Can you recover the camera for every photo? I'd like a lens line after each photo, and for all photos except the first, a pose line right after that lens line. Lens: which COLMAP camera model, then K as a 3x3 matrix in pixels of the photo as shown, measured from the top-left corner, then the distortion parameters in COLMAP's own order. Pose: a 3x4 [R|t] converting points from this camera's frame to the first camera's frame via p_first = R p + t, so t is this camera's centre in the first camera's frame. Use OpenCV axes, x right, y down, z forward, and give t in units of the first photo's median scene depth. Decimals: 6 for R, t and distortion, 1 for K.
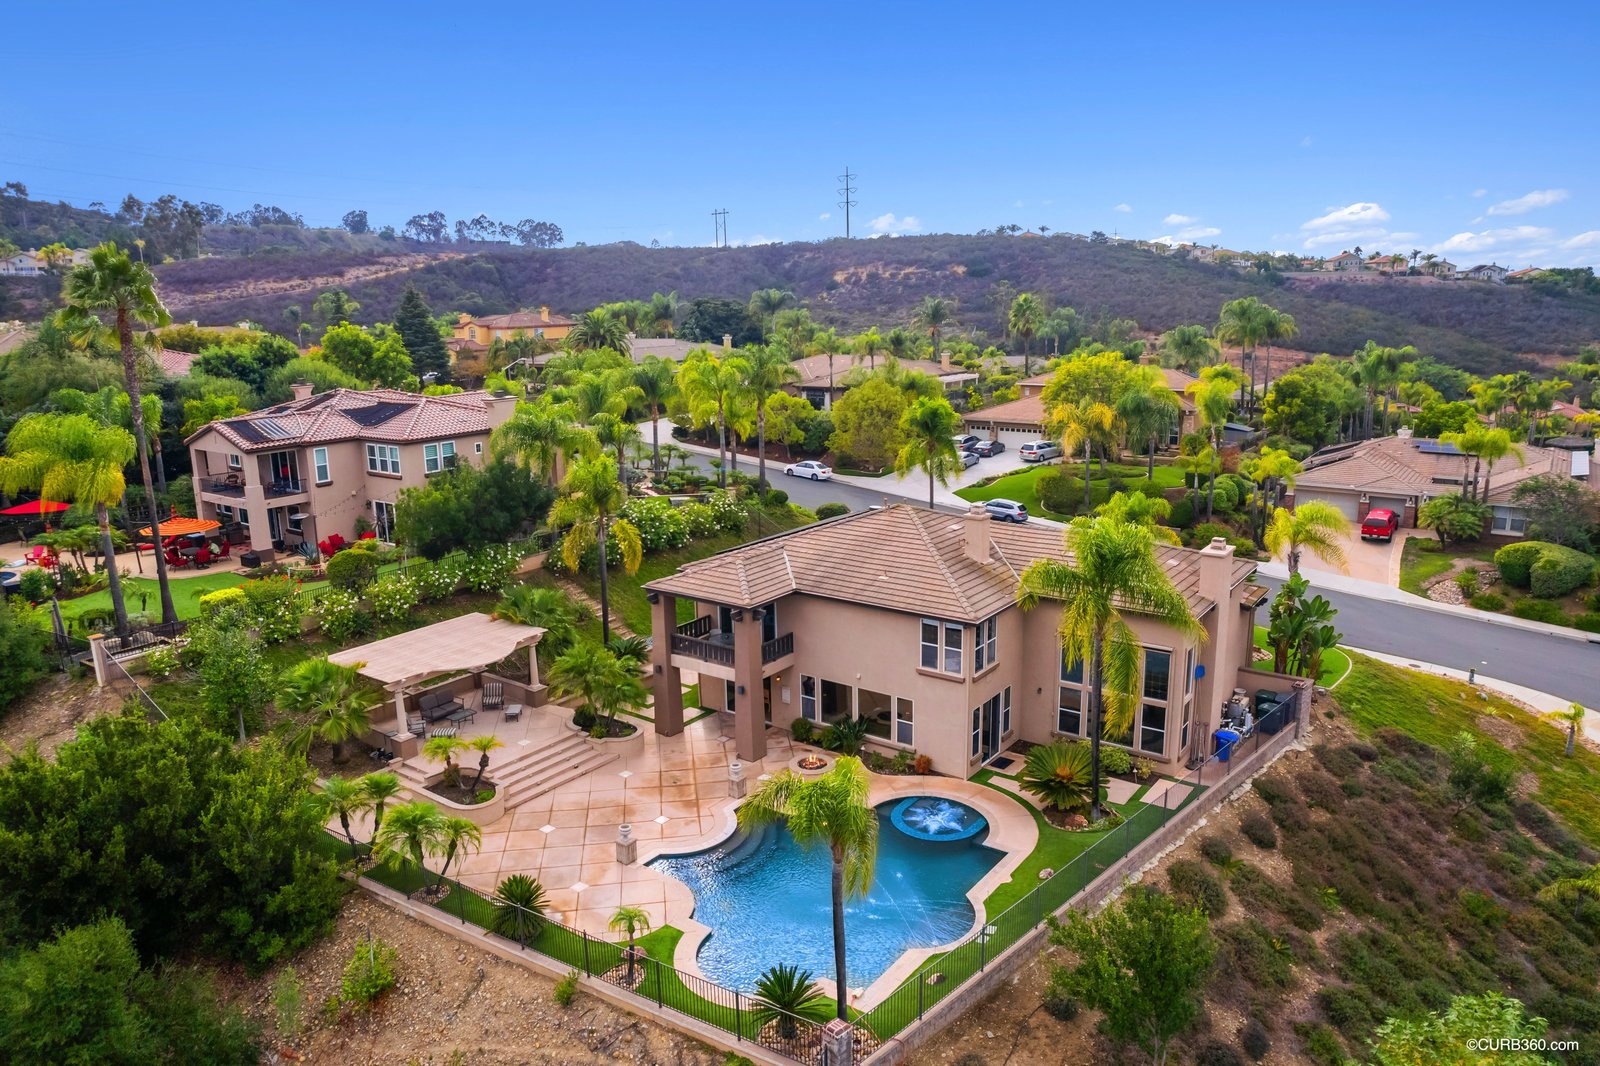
lens RADIAL K [[1066.6, 0, 800.0], [0, 1066.6, 533.0], [0, 0, 1]] dist [-0.084659, 0.098546]
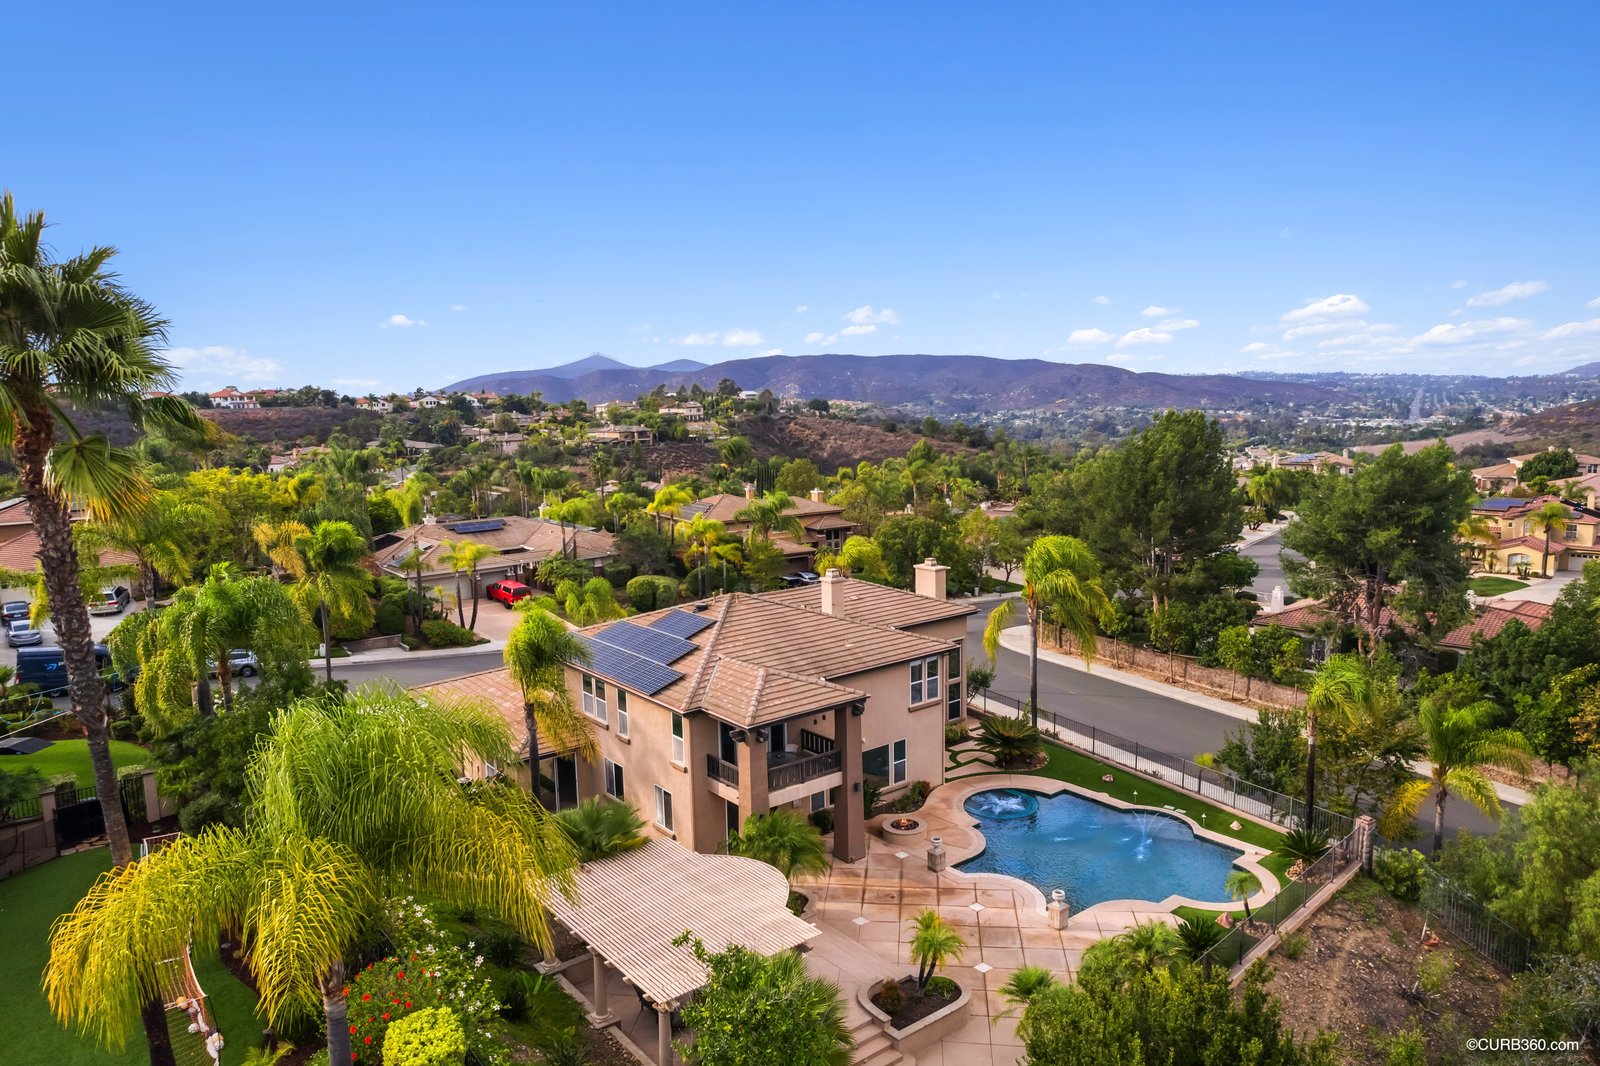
lens RADIAL K [[1066.6, 0, 800.0], [0, 1066.6, 533.0], [0, 0, 1]] dist [-0.084659, 0.098546]
pose [[0.267016, -0.119930, 0.956200, -0.652126], [0.223999, 0.972774, 0.059458, -0.098695], [-0.937298, 0.198311, 0.286611, 0.490366]]
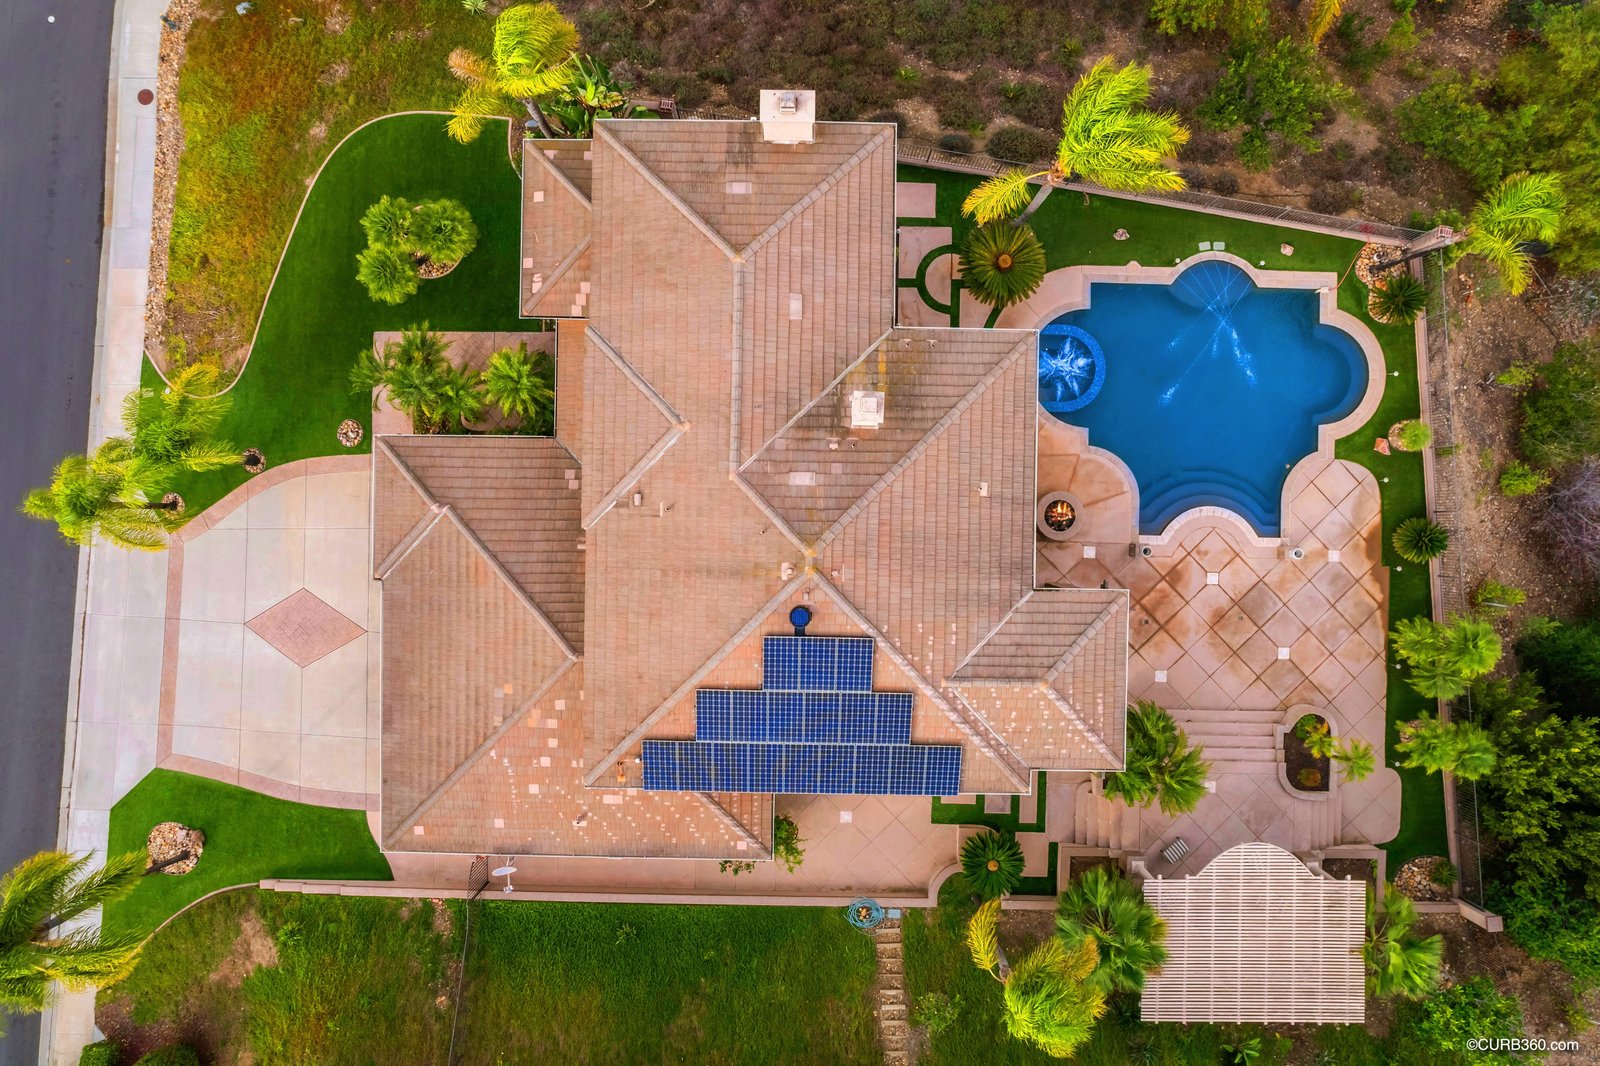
lens RADIAL K [[1066.6, 0, 800.0], [0, 1066.6, 533.0], [0, 0, 1]] dist [-0.084659, 0.098546]
pose [[-0.576881, -0.816780, 0.008870, 0.084039], [0.179565, -0.116217, 0.976857, -0.511791], [-0.796846, 0.565123, 0.213709, 0.657304]]
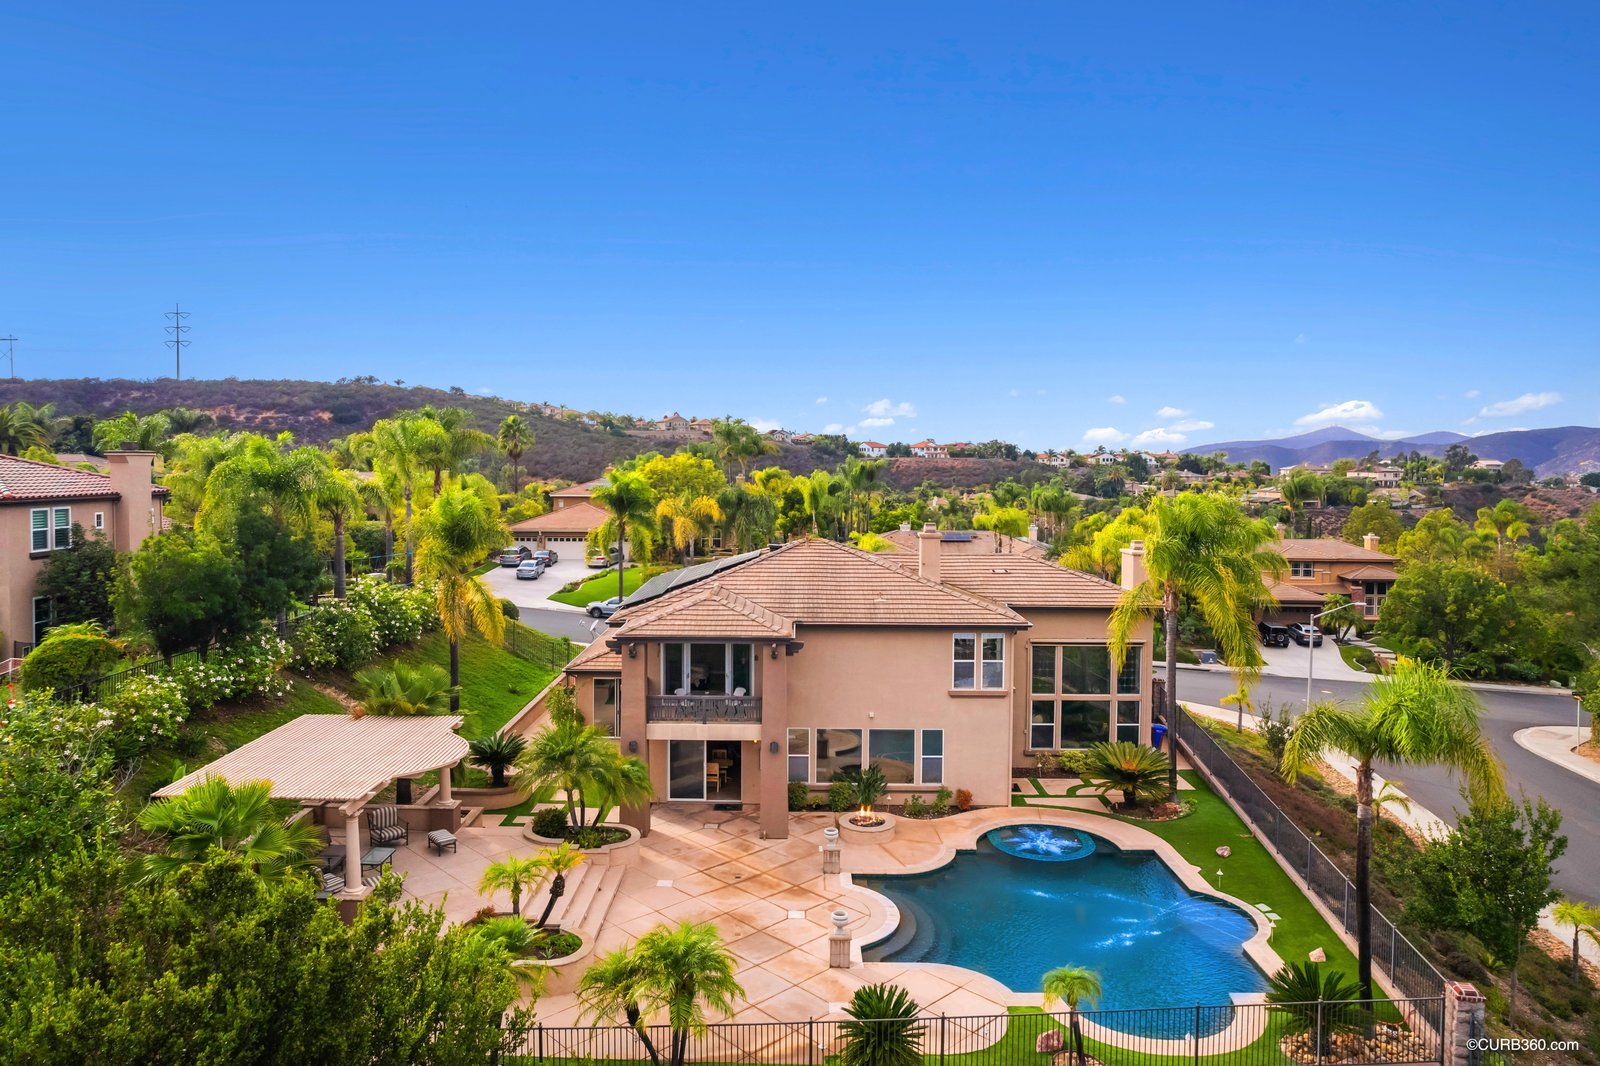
lens RADIAL K [[1050.5, 0, 775.3], [0, 1050.5, 489.3], [0, 0, 1]] dist [-0.092675, 0.094322]
pose [[0.816460, 0.006273, 0.577368, -0.345913], [0.105989, 0.981322, -0.160541, 0.056198], [-0.567591, 0.192270, 0.800545, 0.222501]]
